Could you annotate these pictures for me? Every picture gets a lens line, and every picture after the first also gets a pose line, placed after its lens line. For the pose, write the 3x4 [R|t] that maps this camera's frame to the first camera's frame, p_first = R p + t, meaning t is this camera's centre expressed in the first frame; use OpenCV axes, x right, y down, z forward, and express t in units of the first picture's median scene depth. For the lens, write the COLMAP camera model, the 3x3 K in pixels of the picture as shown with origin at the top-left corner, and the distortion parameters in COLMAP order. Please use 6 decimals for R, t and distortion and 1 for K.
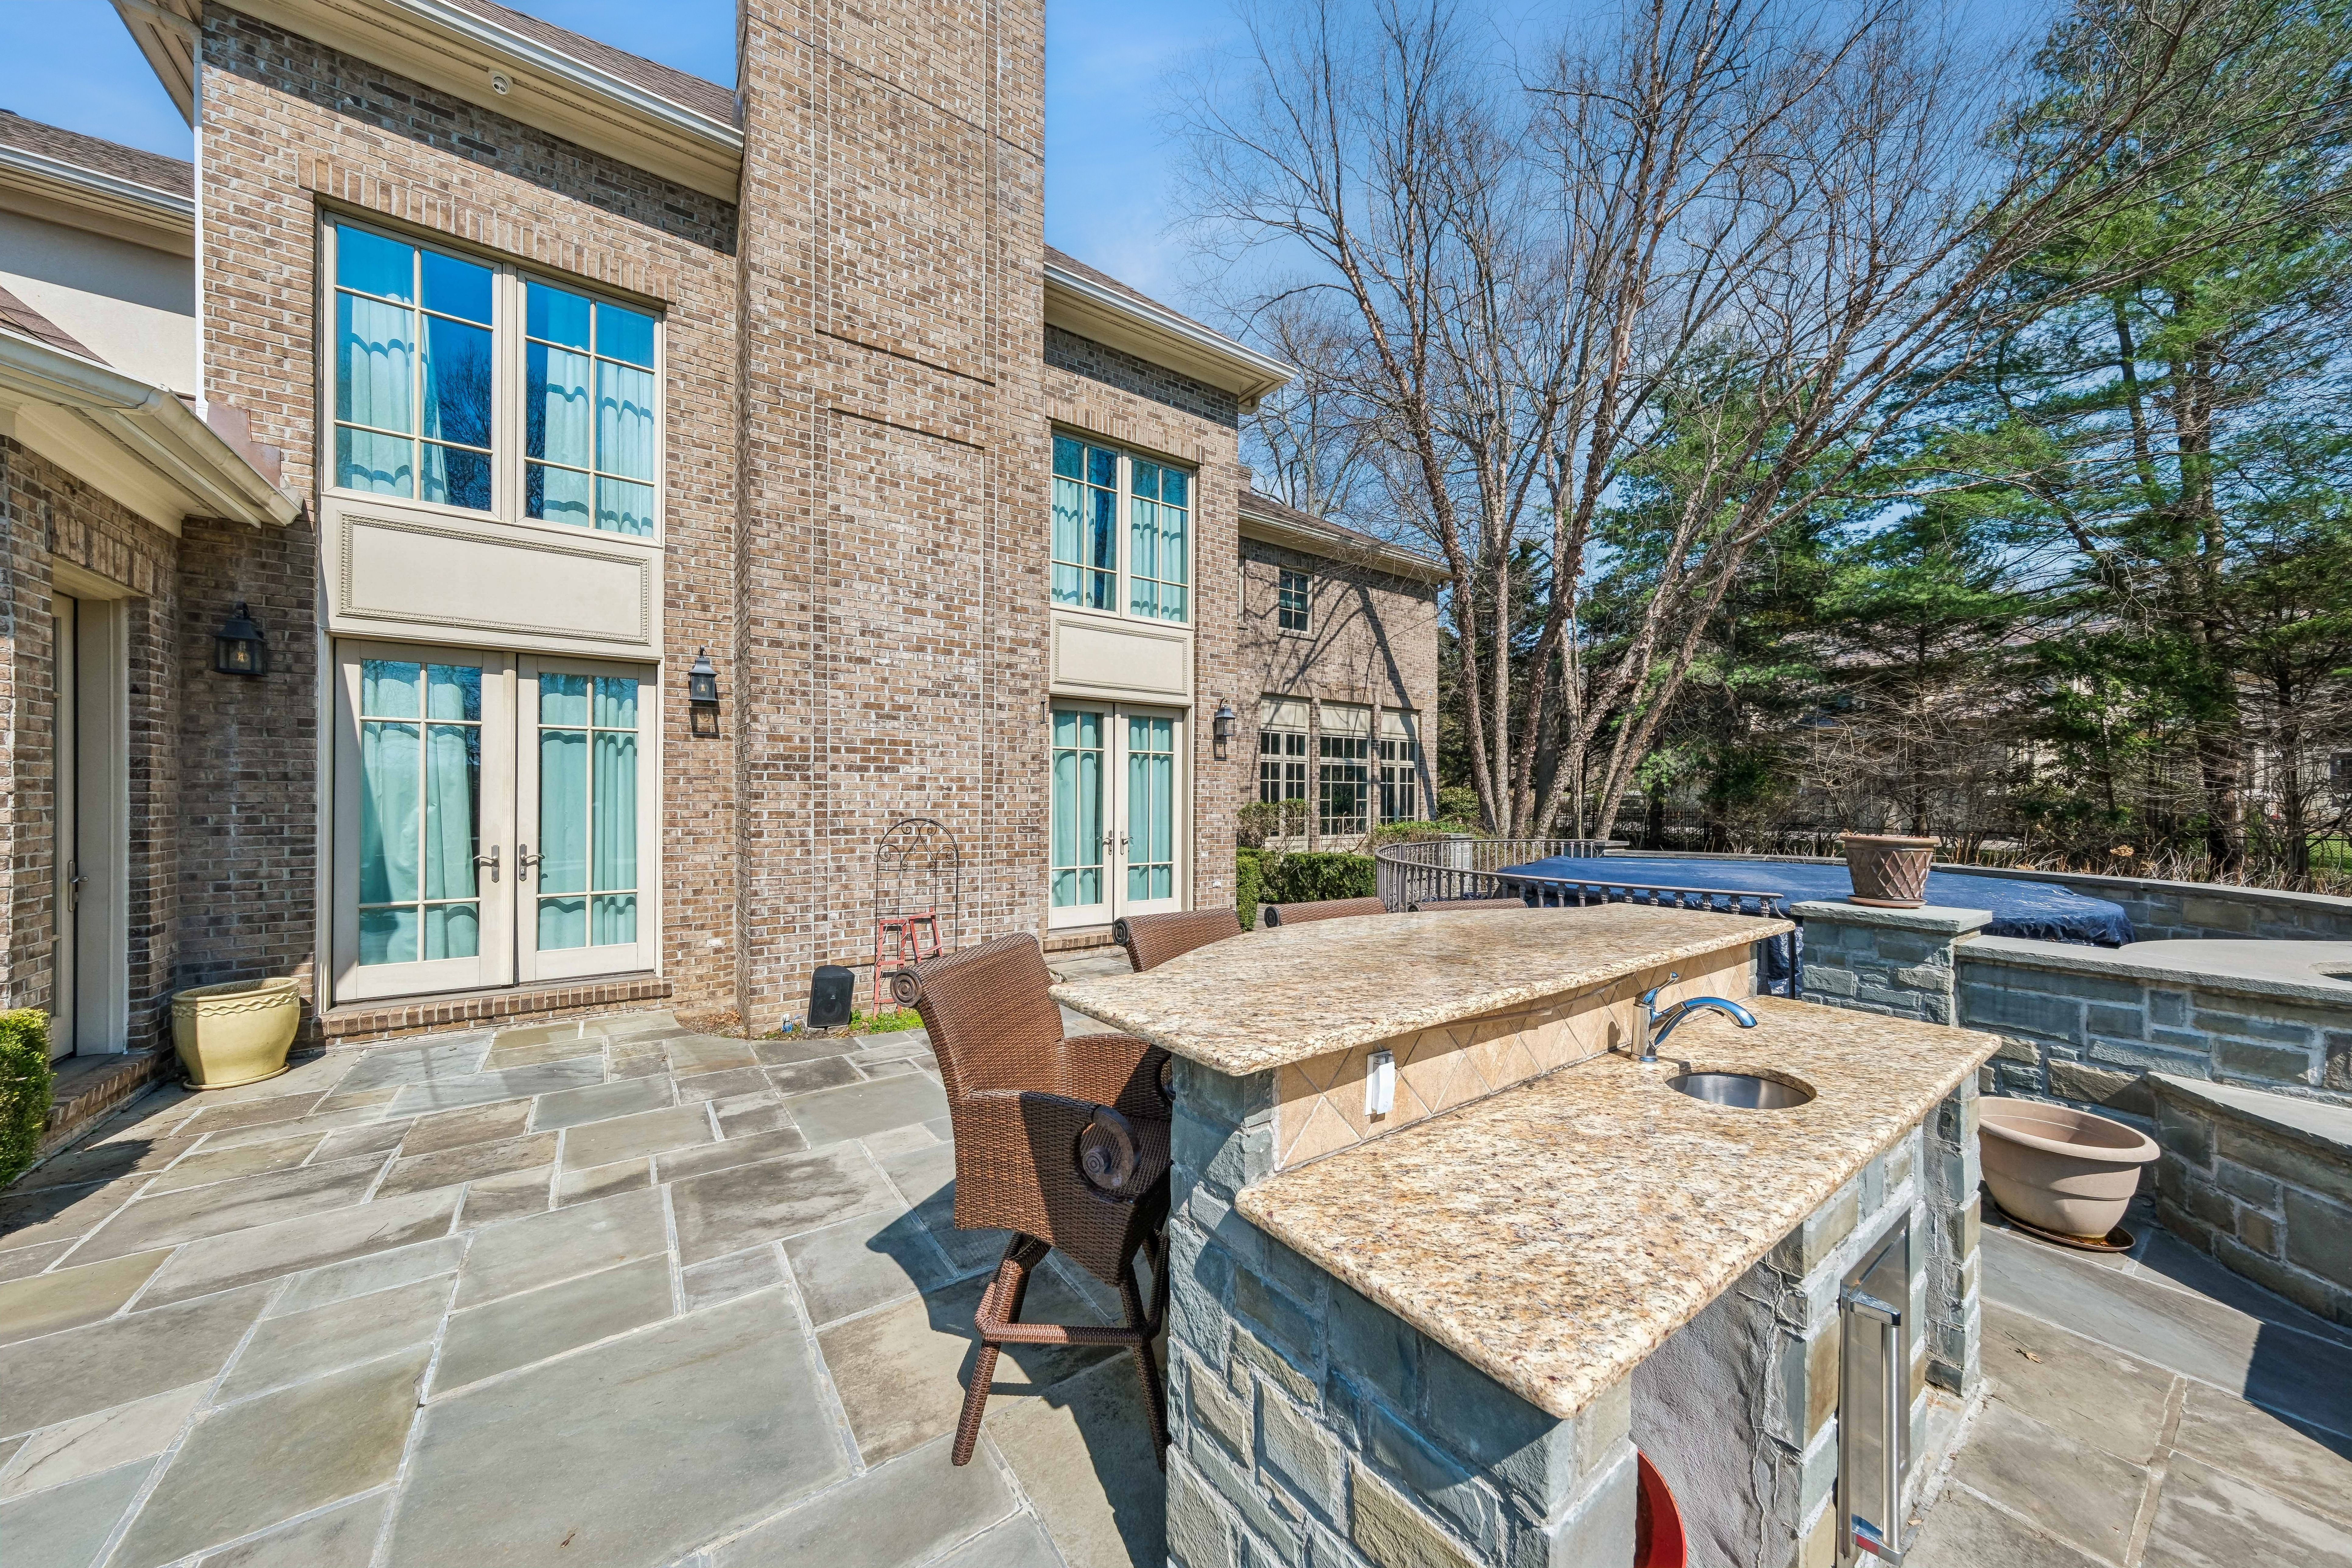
lens RADIAL K [[797.8, 0, 1171.5], [0, 797.8, 794.2], [0, 0, 1]] dist [0.002041, 0.000432]
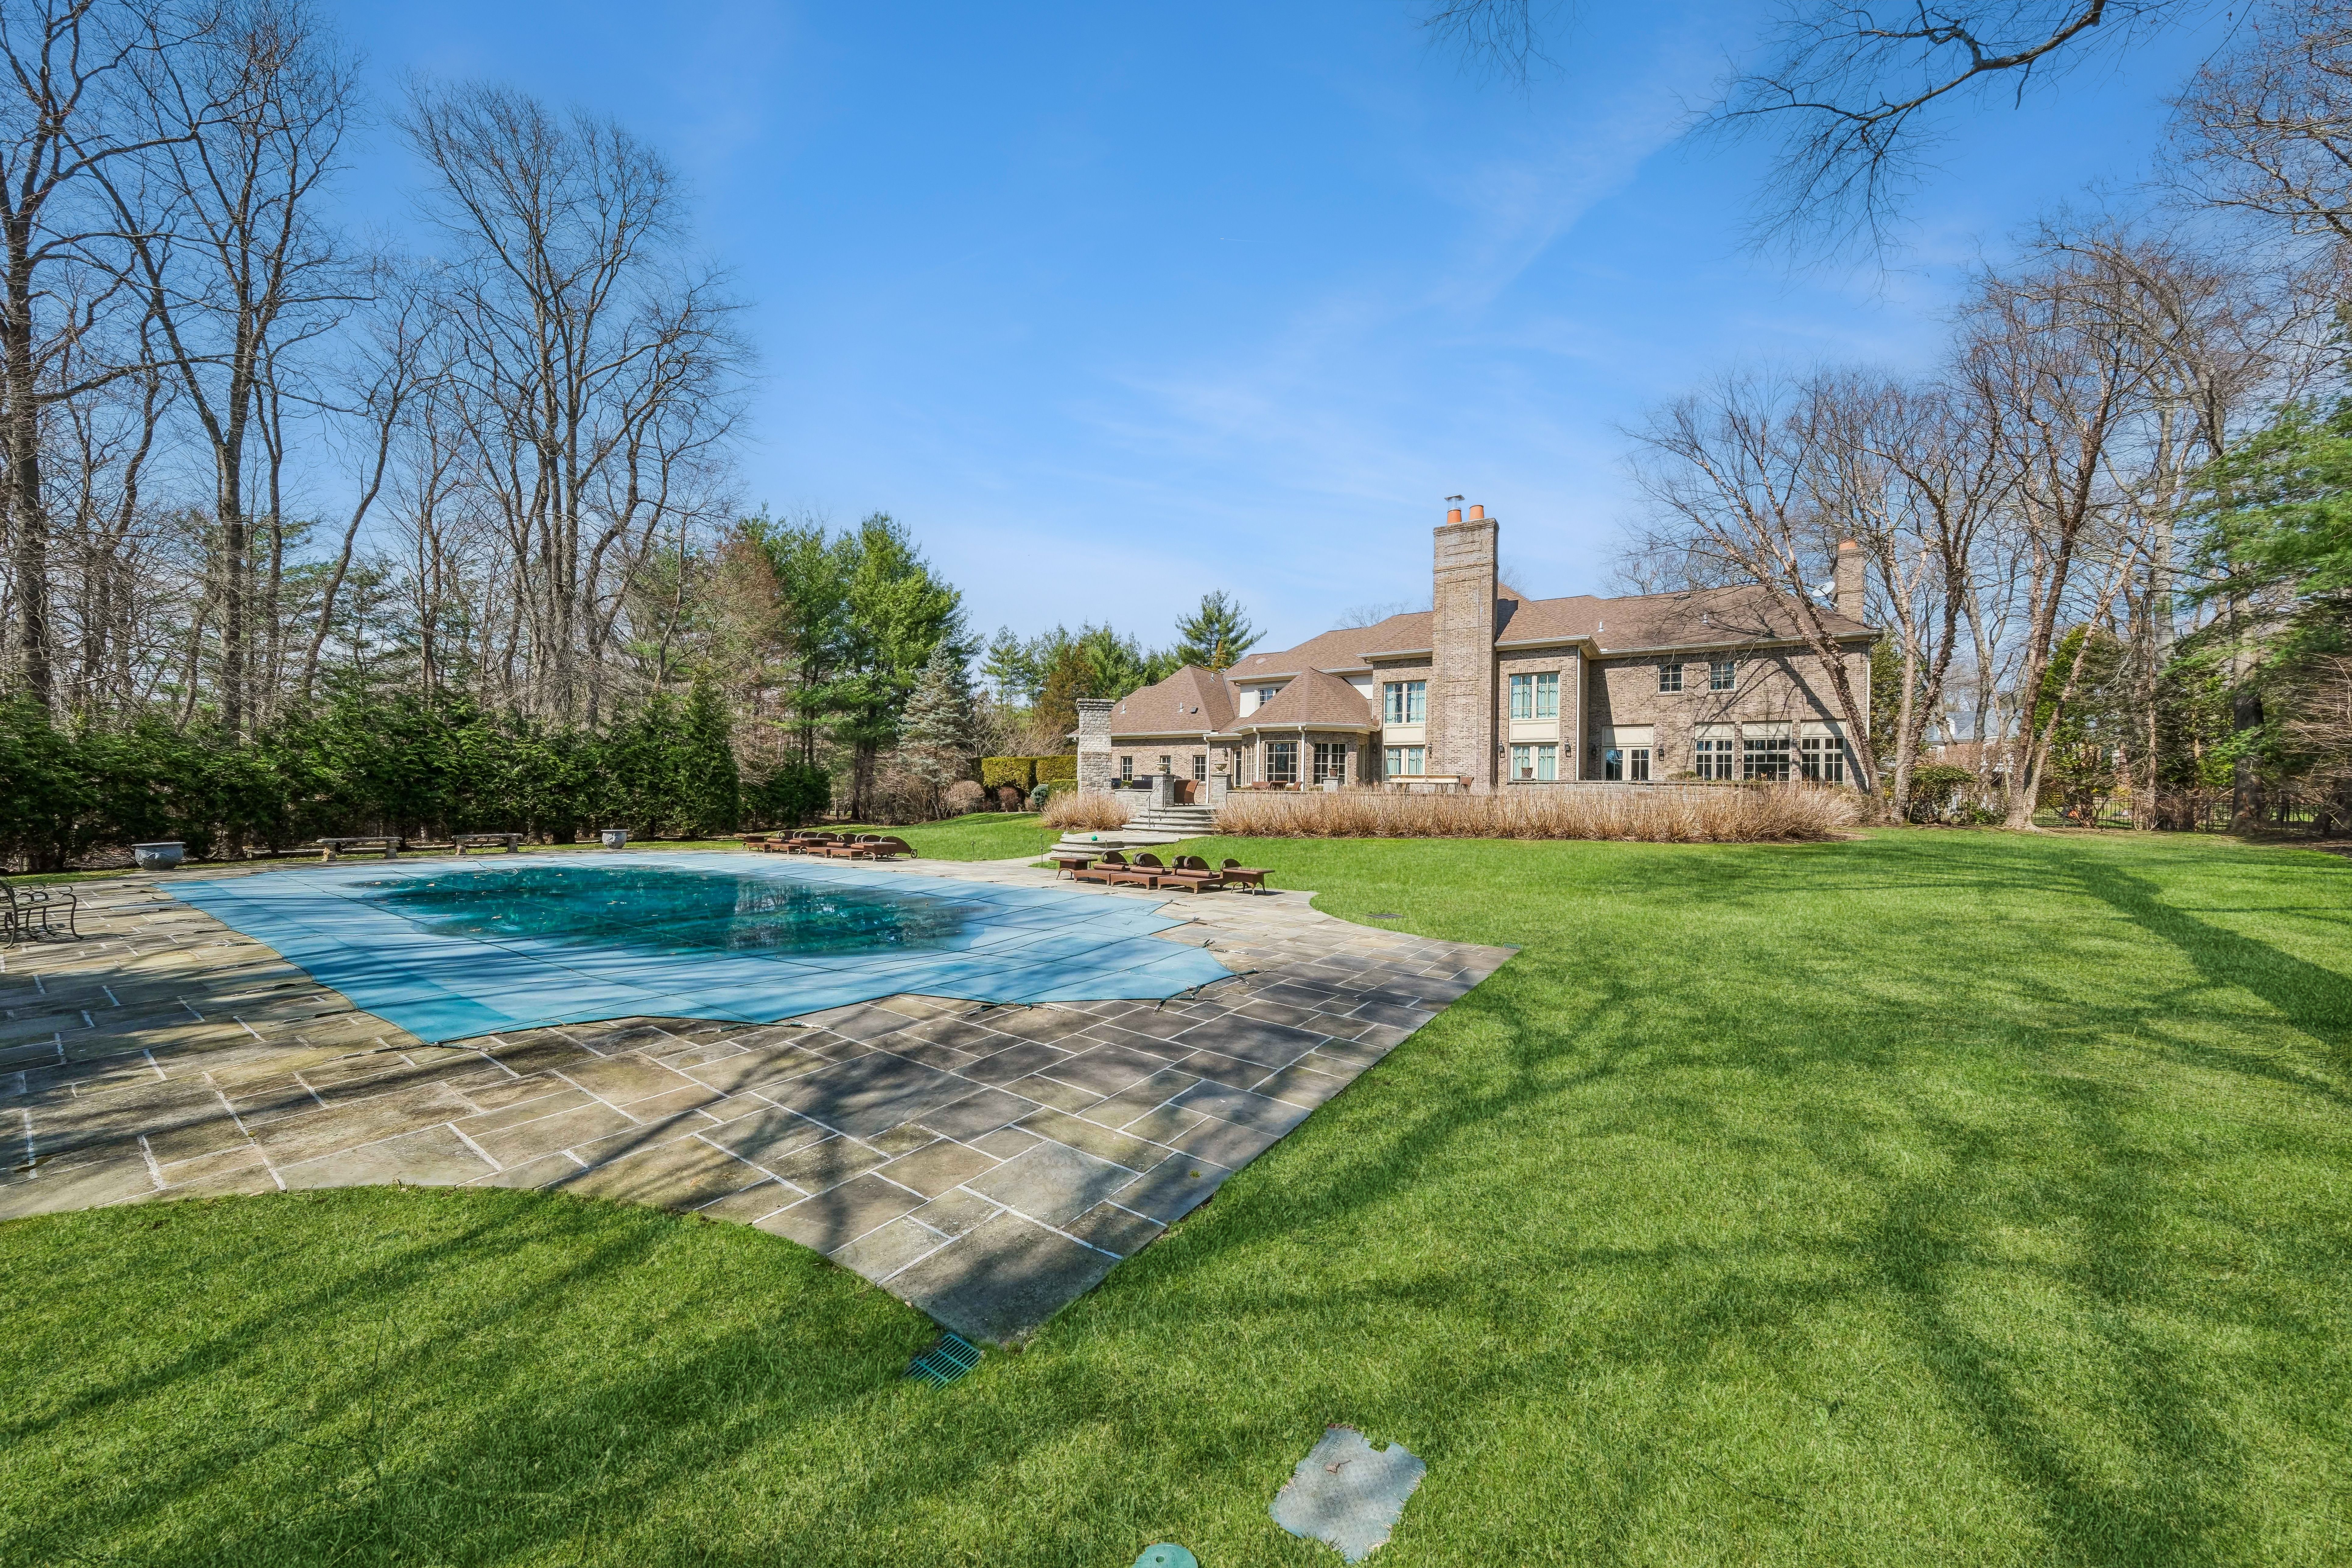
lens RADIAL K [[797.8, 0, 1181.9], [0, 797.8, 784.1], [0, 0, 1]] dist [0.002041, 0.000432]
pose [[0.377698, -0.008796, -0.925887, 2.540150], [-0.010177, 0.999855, -0.013651, 0.130673], [0.925873, 0.014579, 0.377554, -1.744551]]
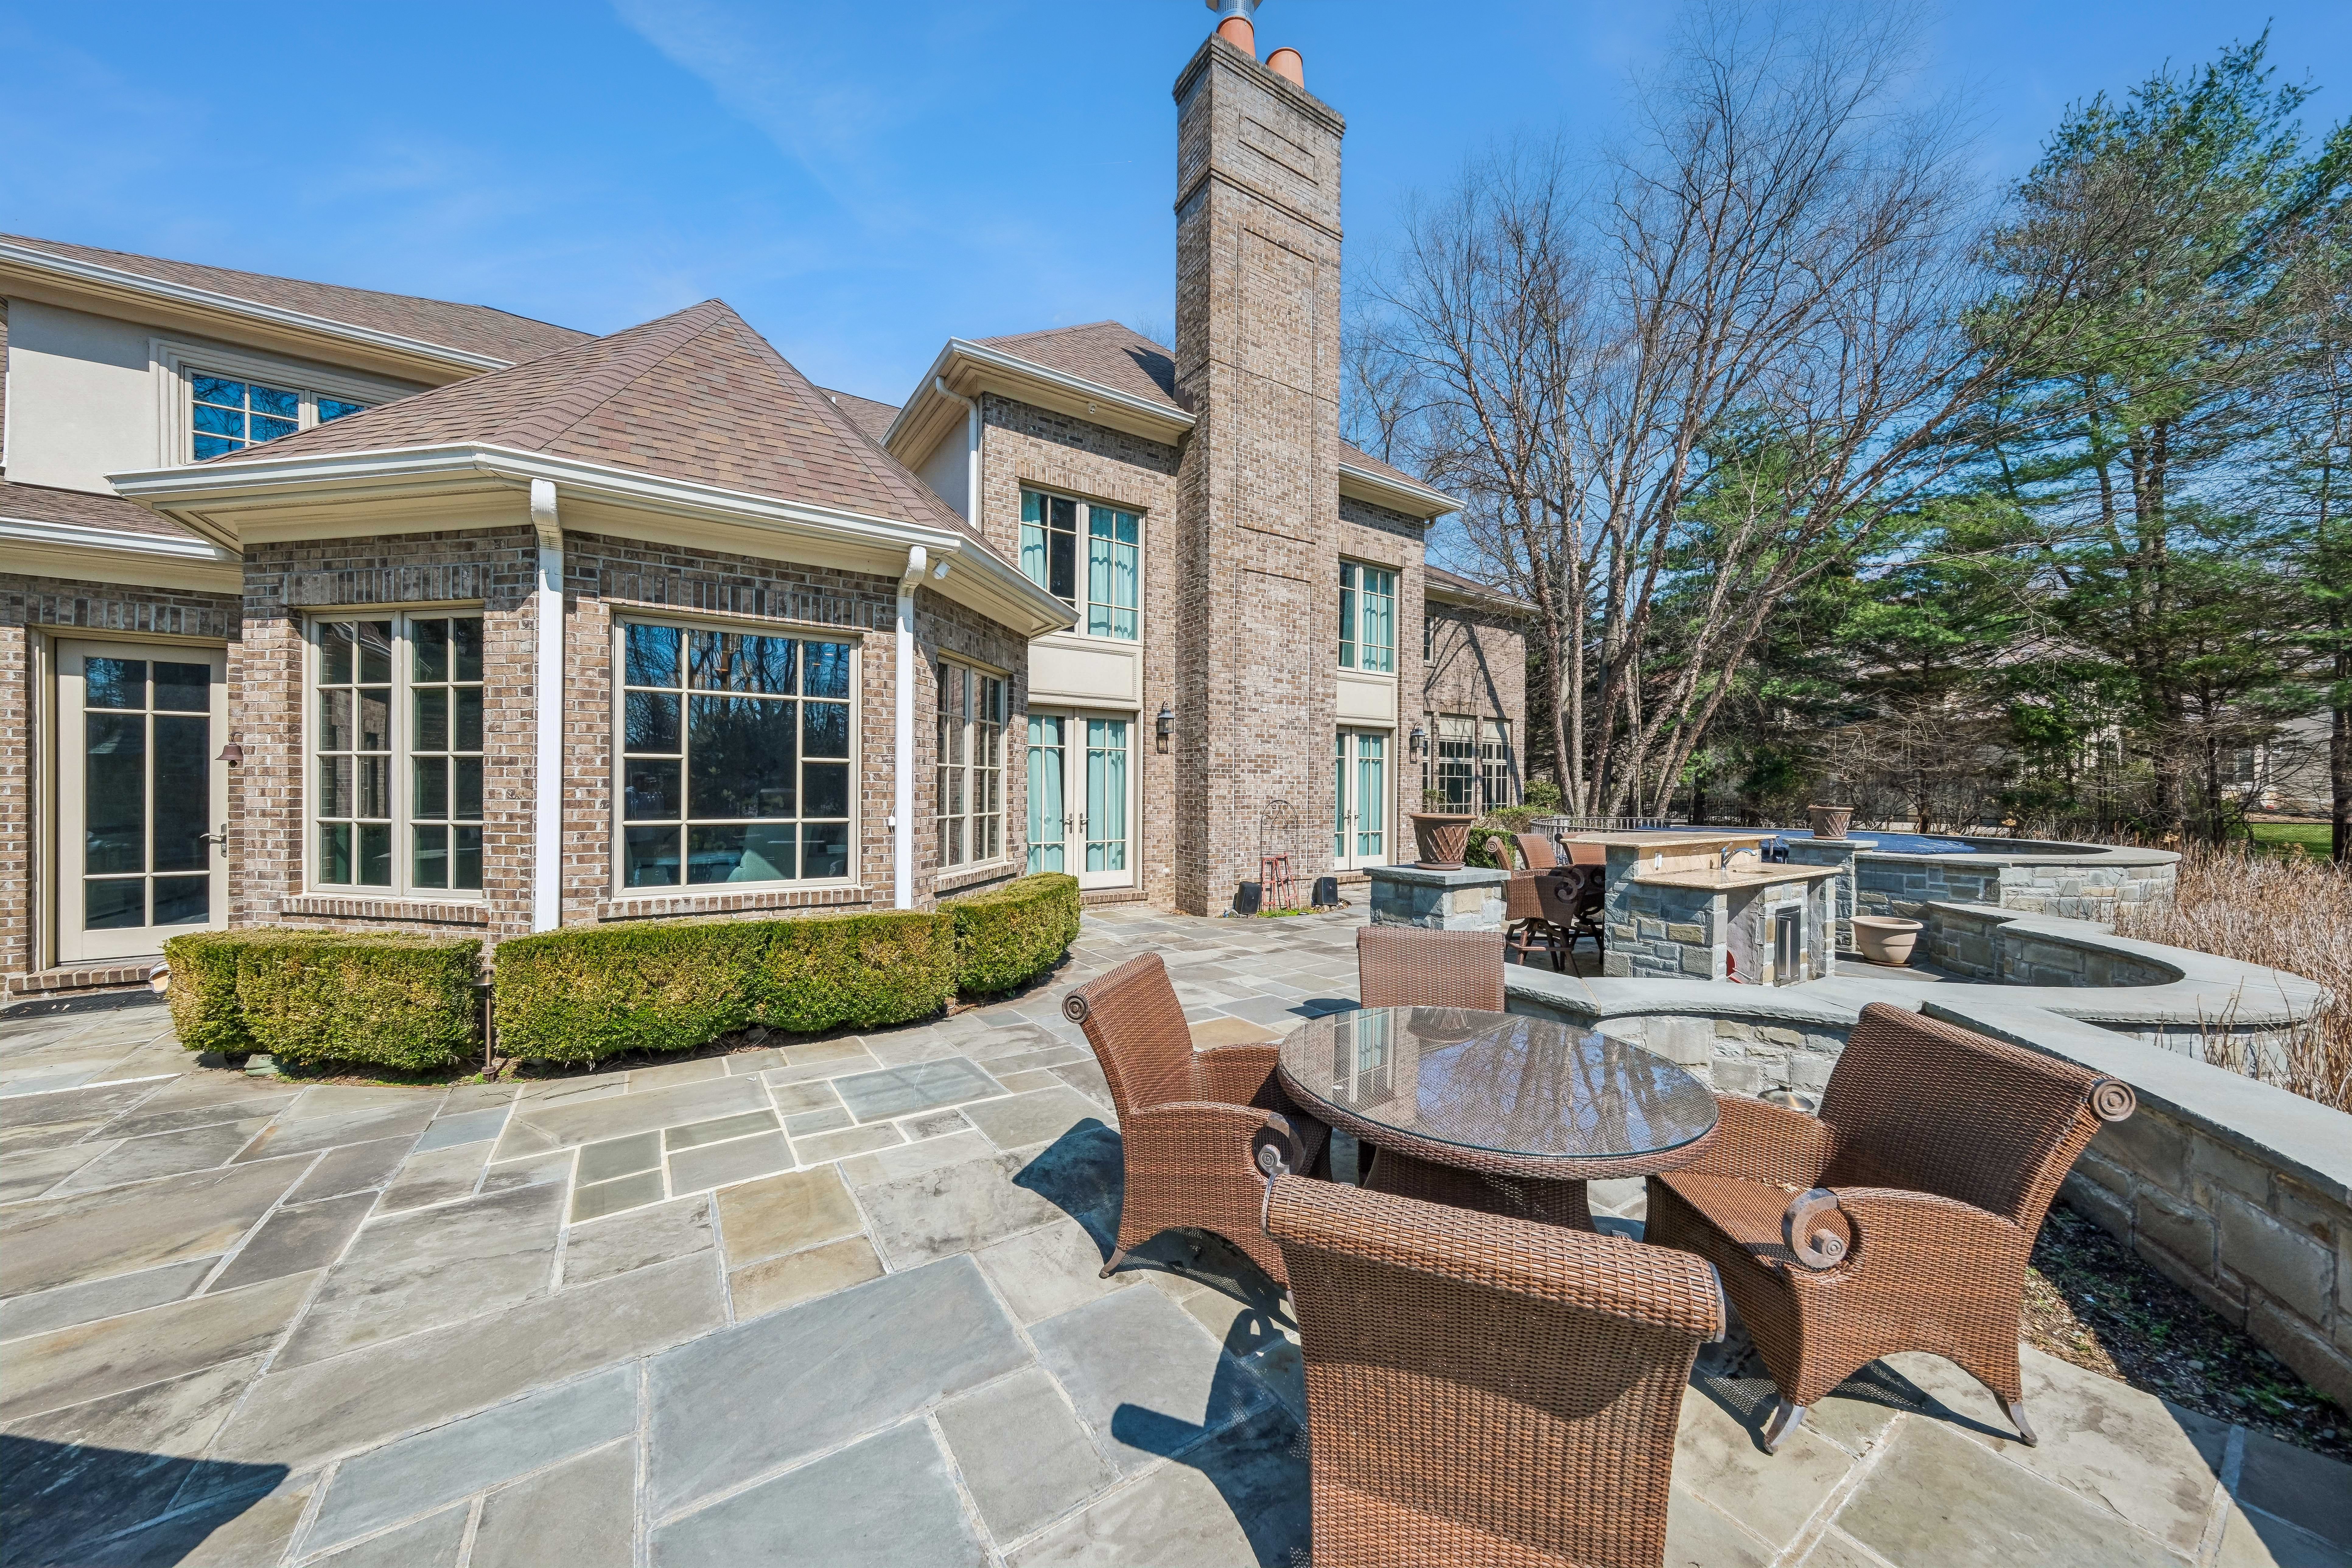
lens RADIAL K [[797.8, 0, 1176.4], [0, 797.8, 791.1], [0, 0, 1]] dist [0.002041, 0.000432]
pose [[0.999638, 0.002078, -0.026832, -0.347642], [-0.001891, 0.999974, 0.007026, -0.000456], [0.026846, -0.006972, 0.999615, -0.518367]]
